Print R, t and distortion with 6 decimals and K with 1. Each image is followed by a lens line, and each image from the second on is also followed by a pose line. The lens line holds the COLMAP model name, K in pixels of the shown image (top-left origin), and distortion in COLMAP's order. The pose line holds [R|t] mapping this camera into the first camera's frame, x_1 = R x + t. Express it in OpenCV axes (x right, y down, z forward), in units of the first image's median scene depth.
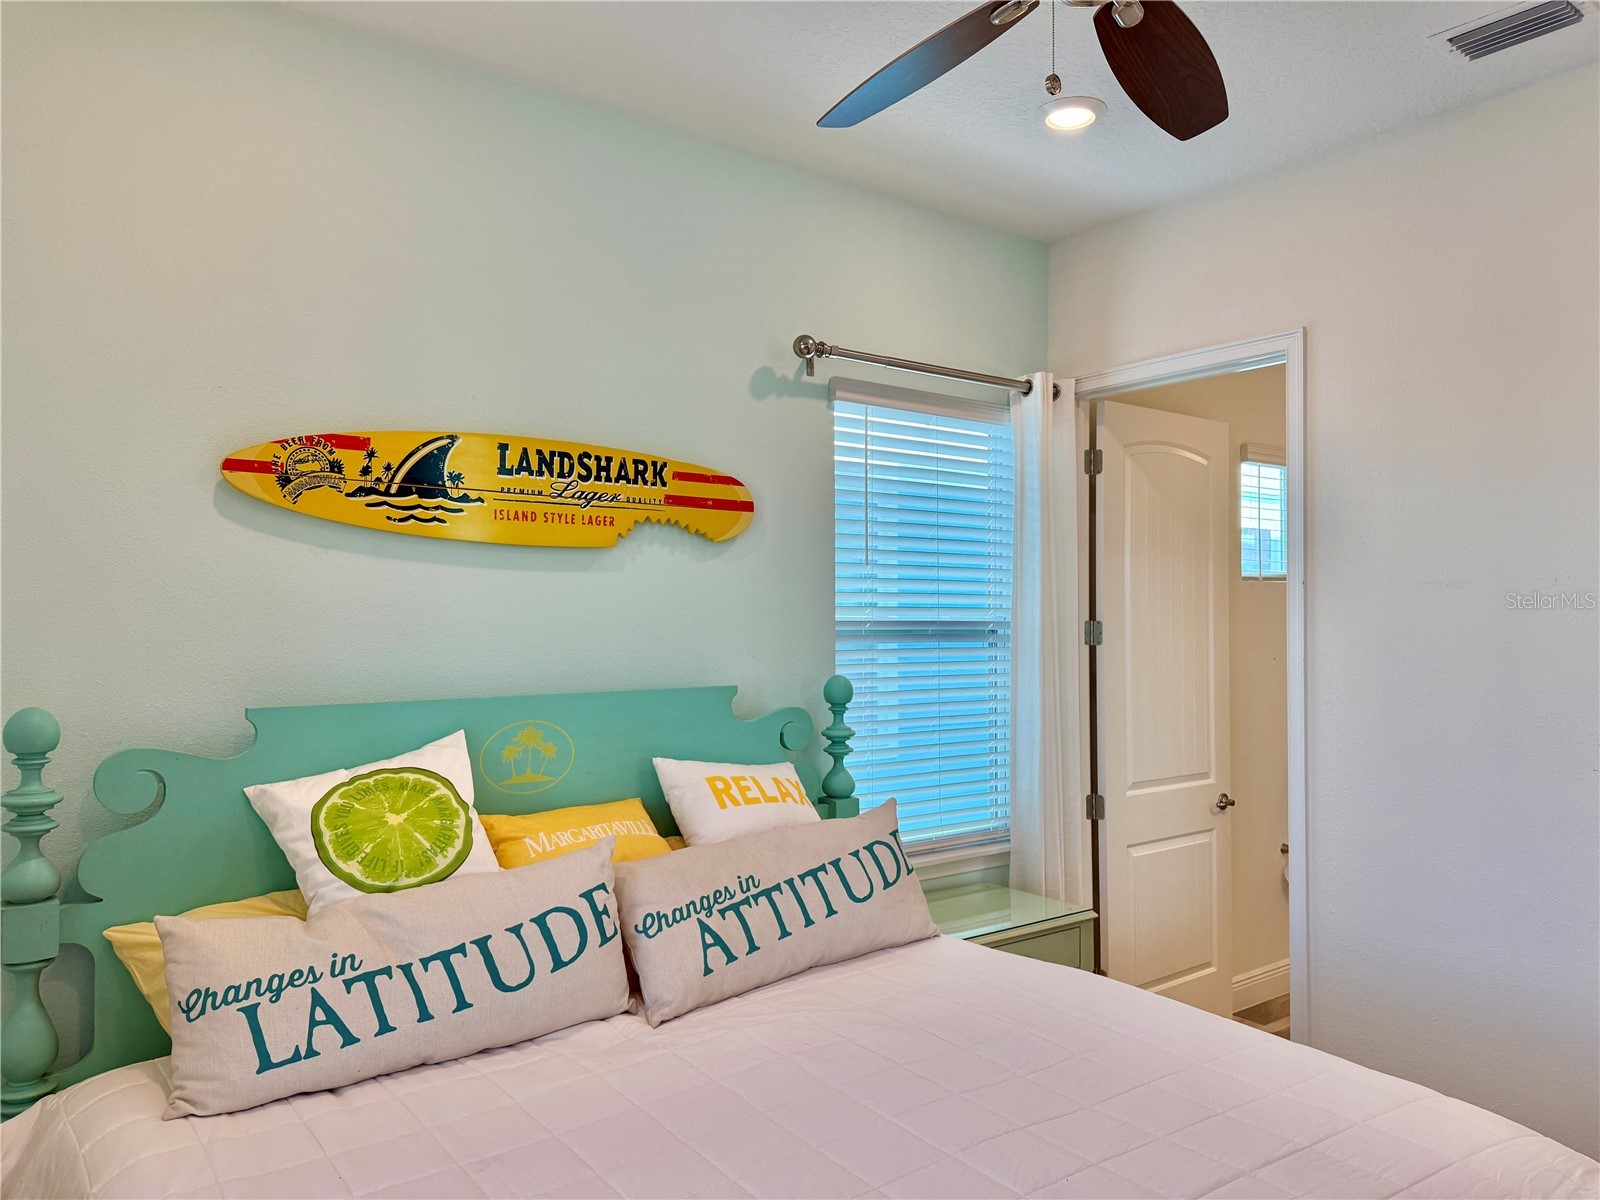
lens RADIAL K [[1123.8, 0, 811.6], [0, 1123.8, 593.9], [0, 0, 1]] dist [0.055427, -0.070244]
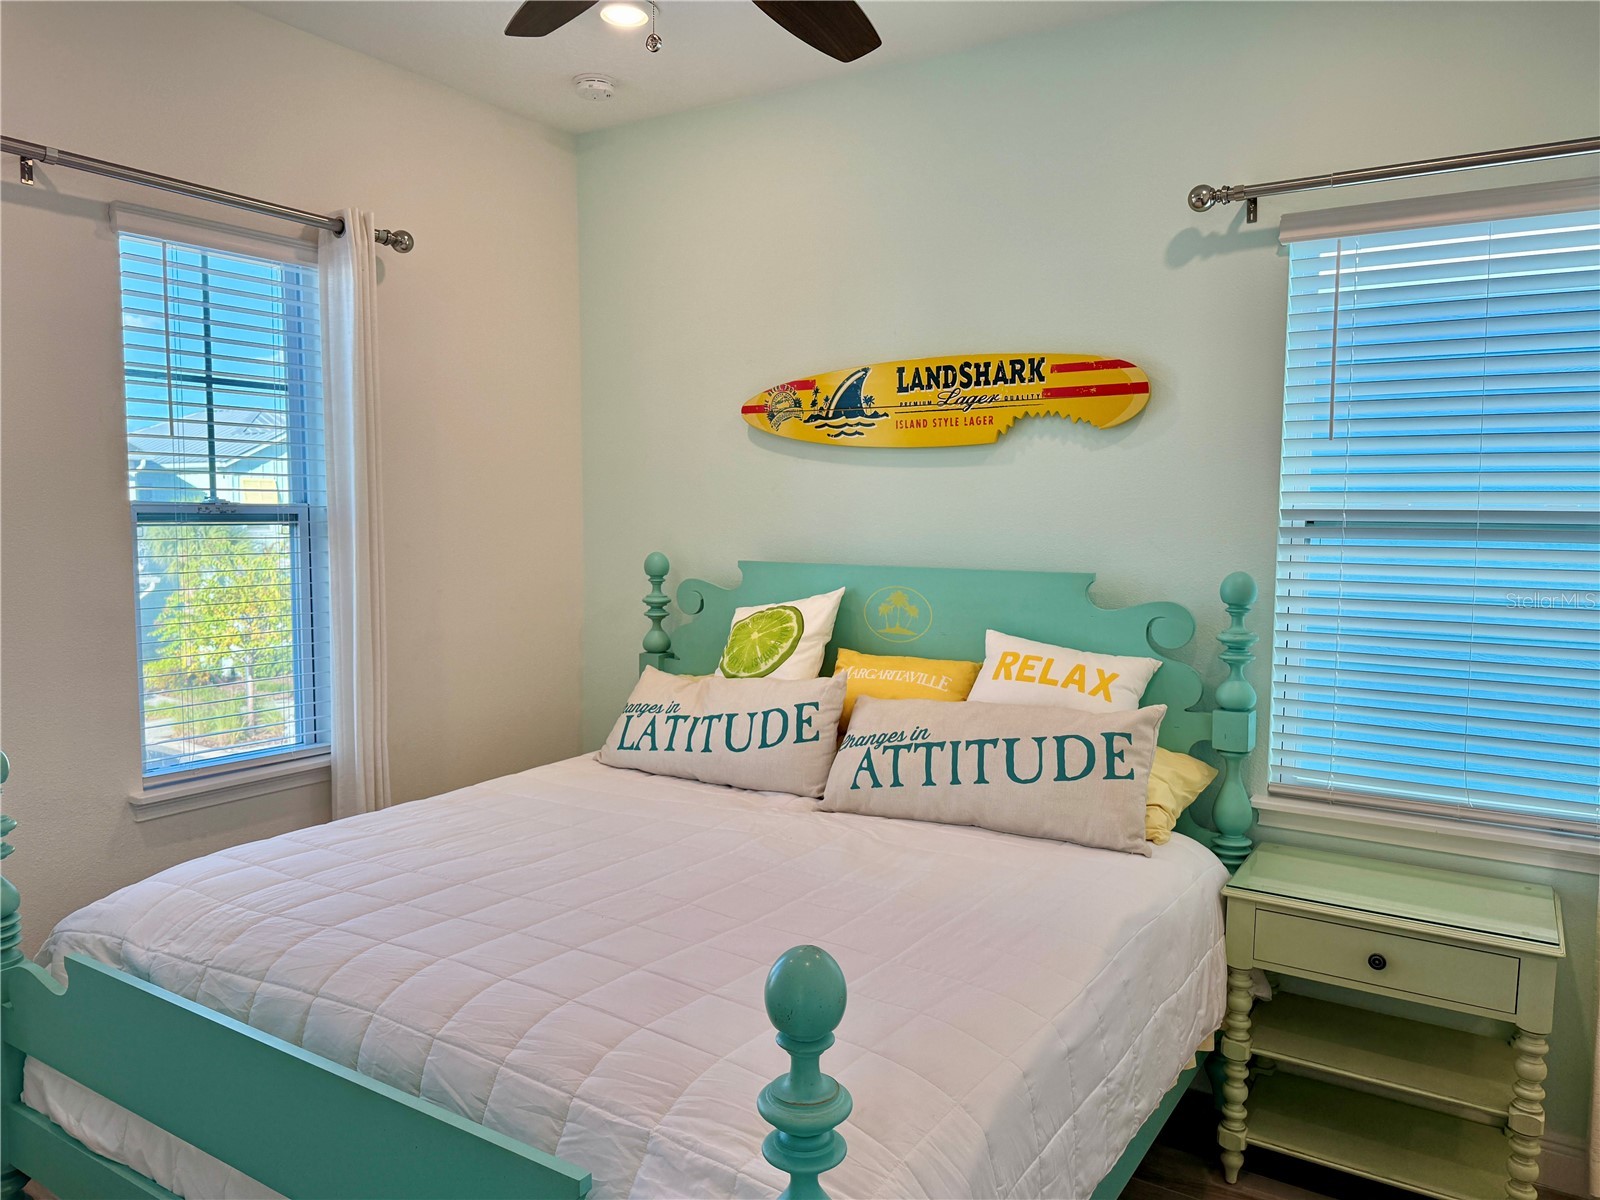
lens RADIAL K [[1123.8, 0, 804.5], [0, 1123.8, 605.5], [0, 0, 1]] dist [0.055427, -0.070244]
pose [[0.313257, 0.075336, -0.946675, 0.901963], [0.013010, 0.996415, 0.083599, 0.025818], [0.949579, -0.038504, 0.311154, 0.488760]]
